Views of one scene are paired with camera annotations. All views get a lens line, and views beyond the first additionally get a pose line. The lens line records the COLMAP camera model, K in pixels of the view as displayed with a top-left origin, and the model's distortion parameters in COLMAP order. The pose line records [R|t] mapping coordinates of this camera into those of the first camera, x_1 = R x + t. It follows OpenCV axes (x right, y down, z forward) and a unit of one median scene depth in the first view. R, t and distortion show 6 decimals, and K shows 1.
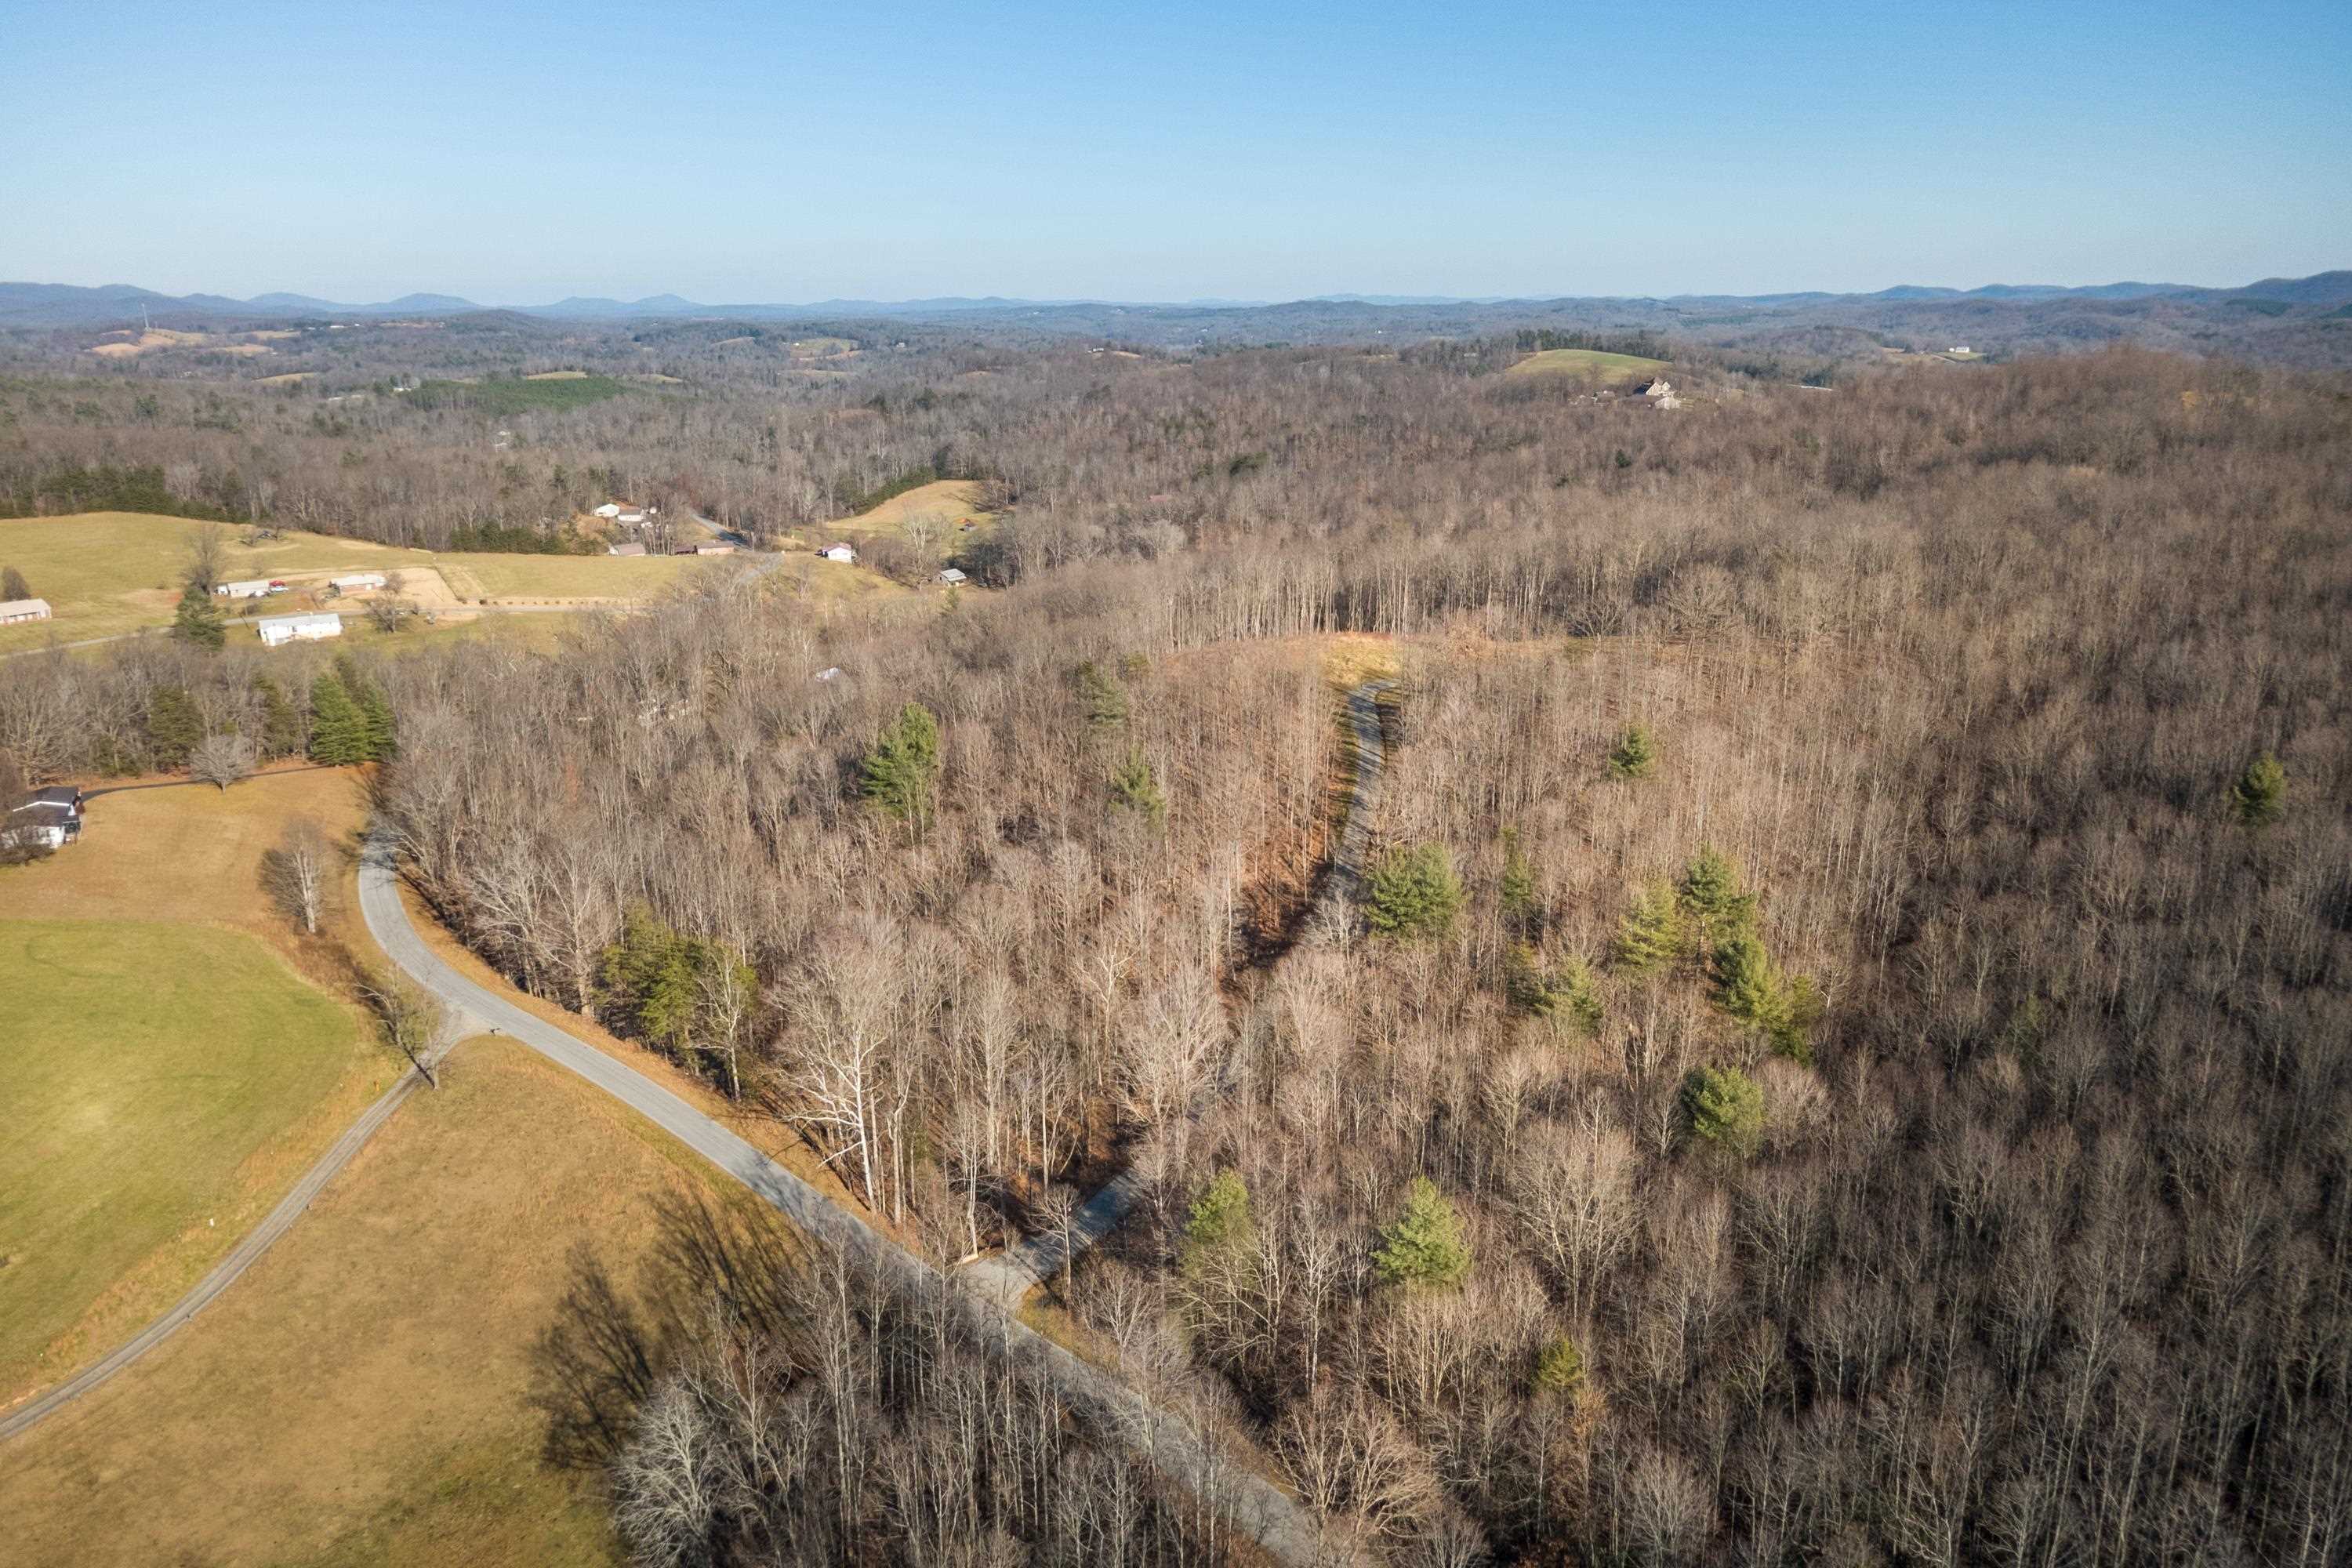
lens RADIAL K [[1665.2, 0, 1170.6], [0, 1665.2, 756.8], [0, 0, 1]] dist [-0.000287, 0.002141]
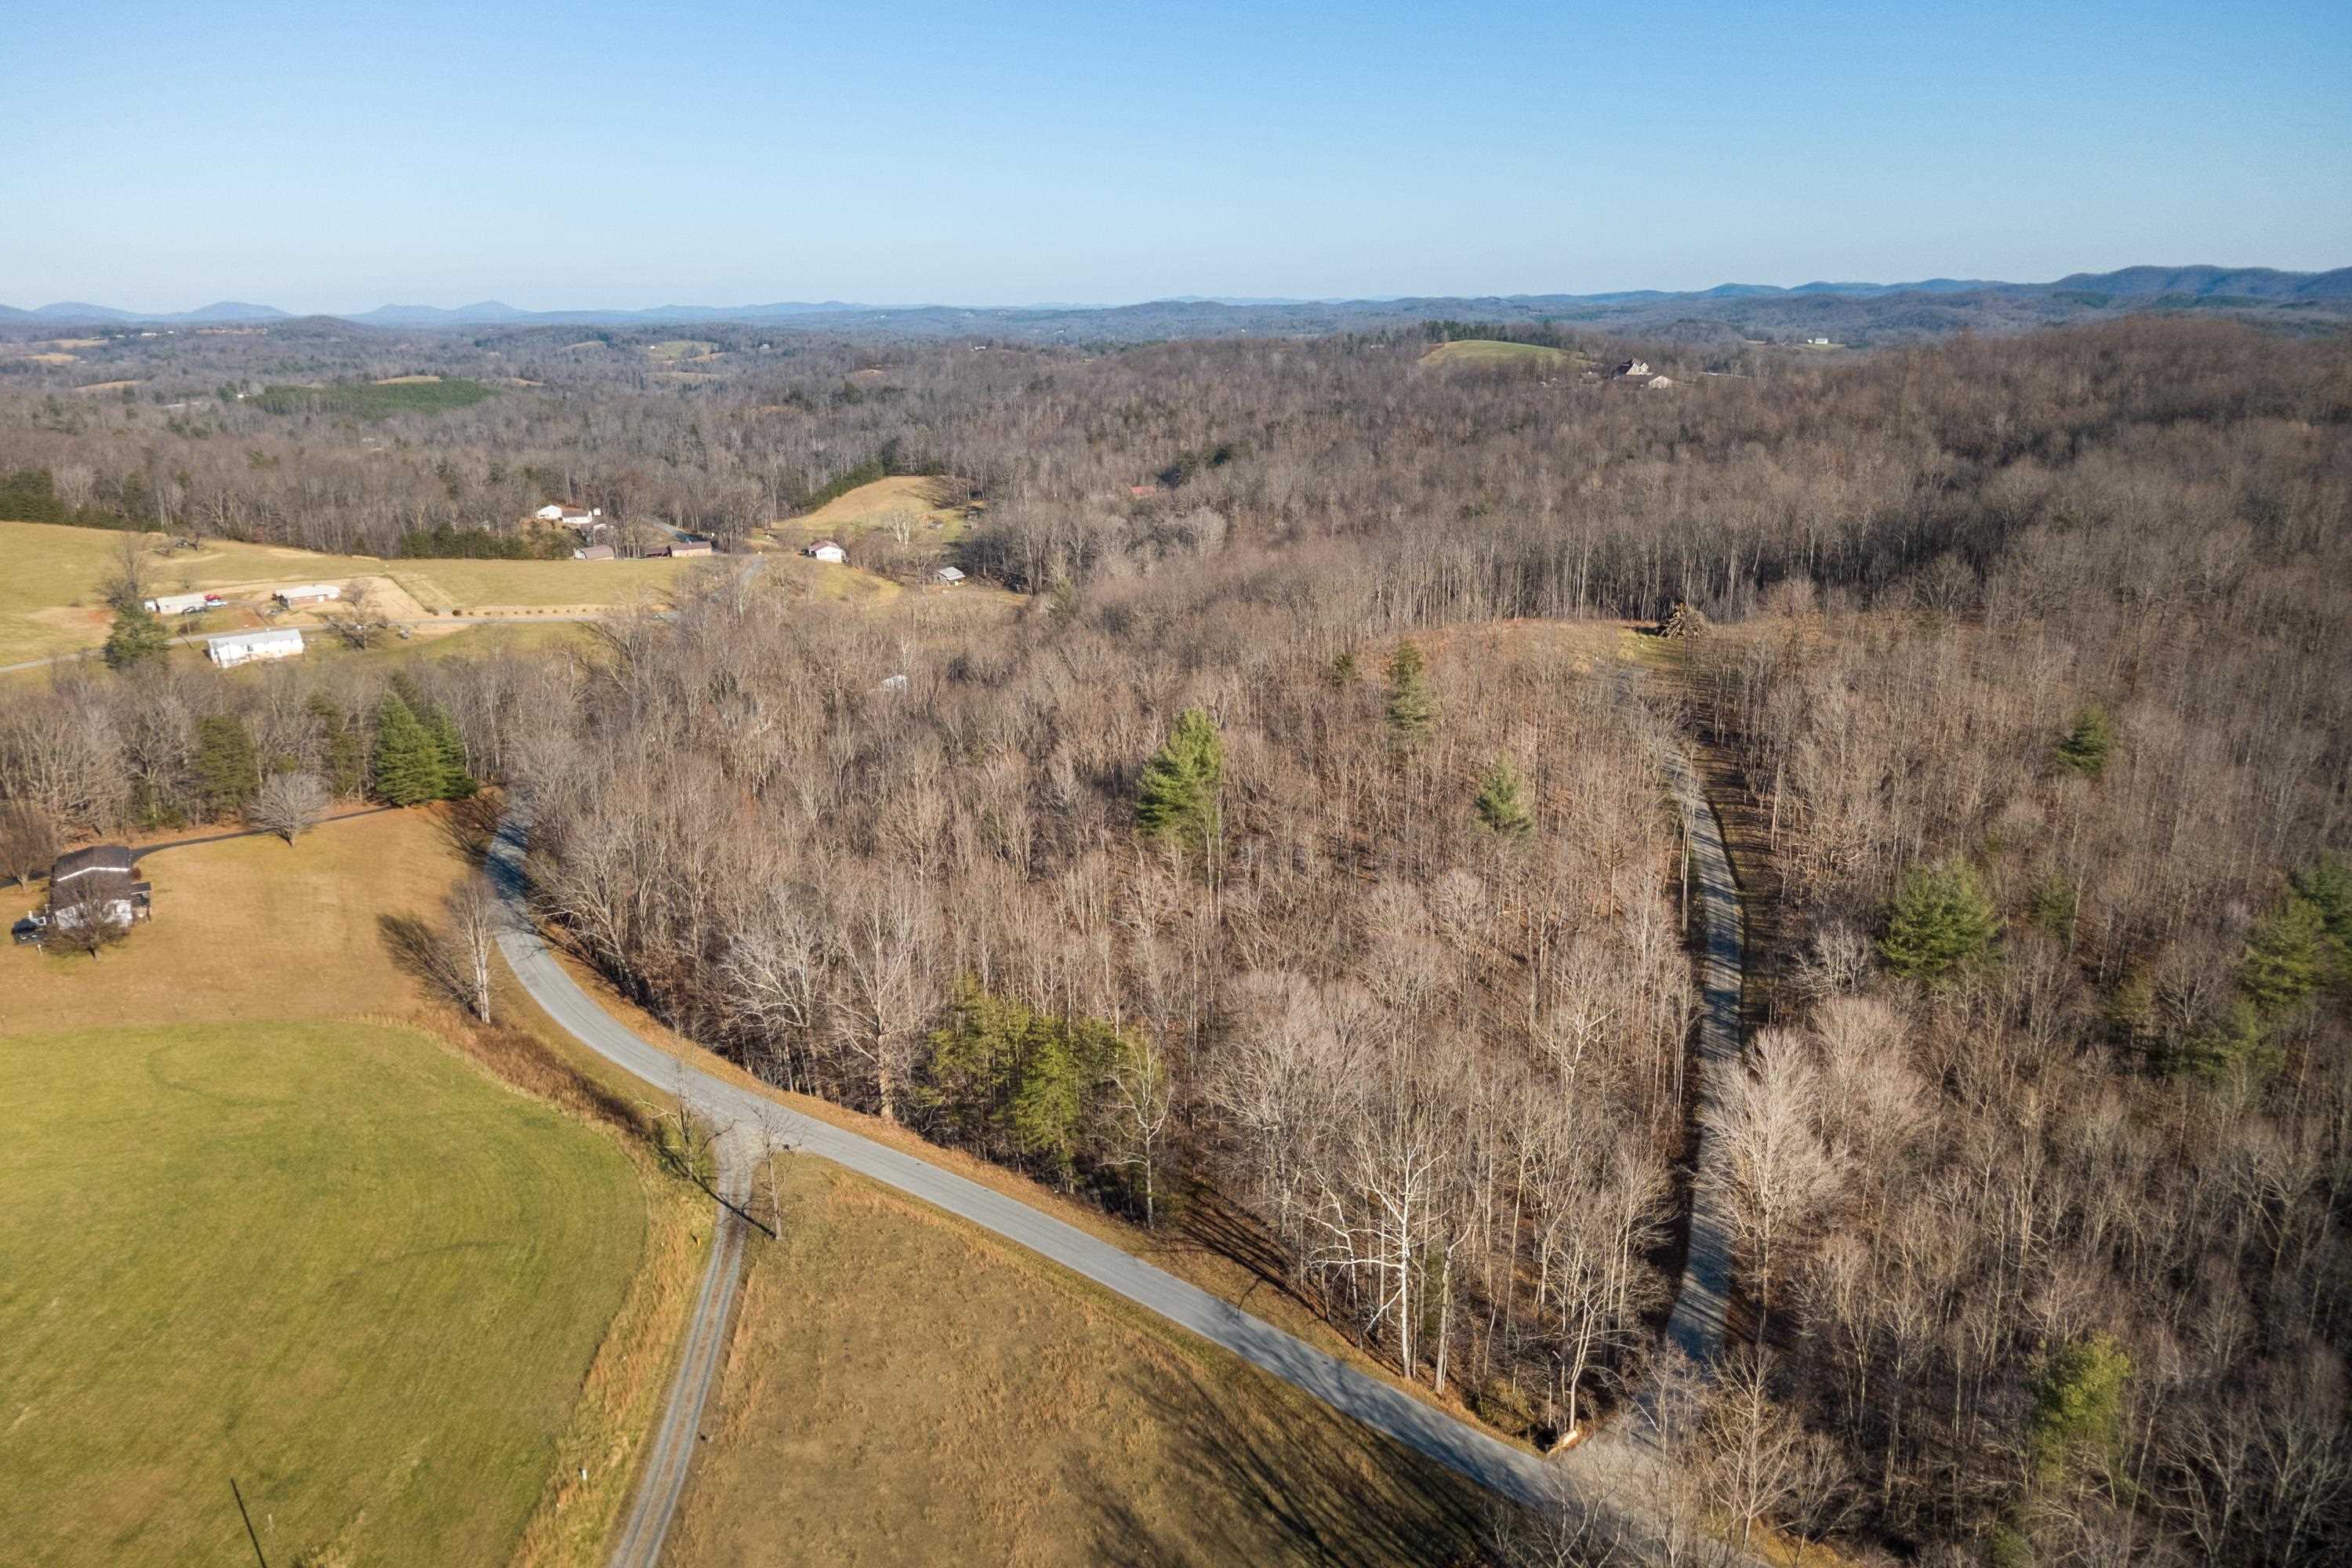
lens RADIAL K [[1665.2, 0, 1170.6], [0, 1665.2, 756.8], [0, 0, 1]] dist [-0.000287, 0.002141]
pose [[0.995603, -0.031384, 0.088257, -0.082161], [0.031561, 0.999502, -0.000603, -0.002785], [-0.088194, 0.003386, 0.996098, 0.060461]]
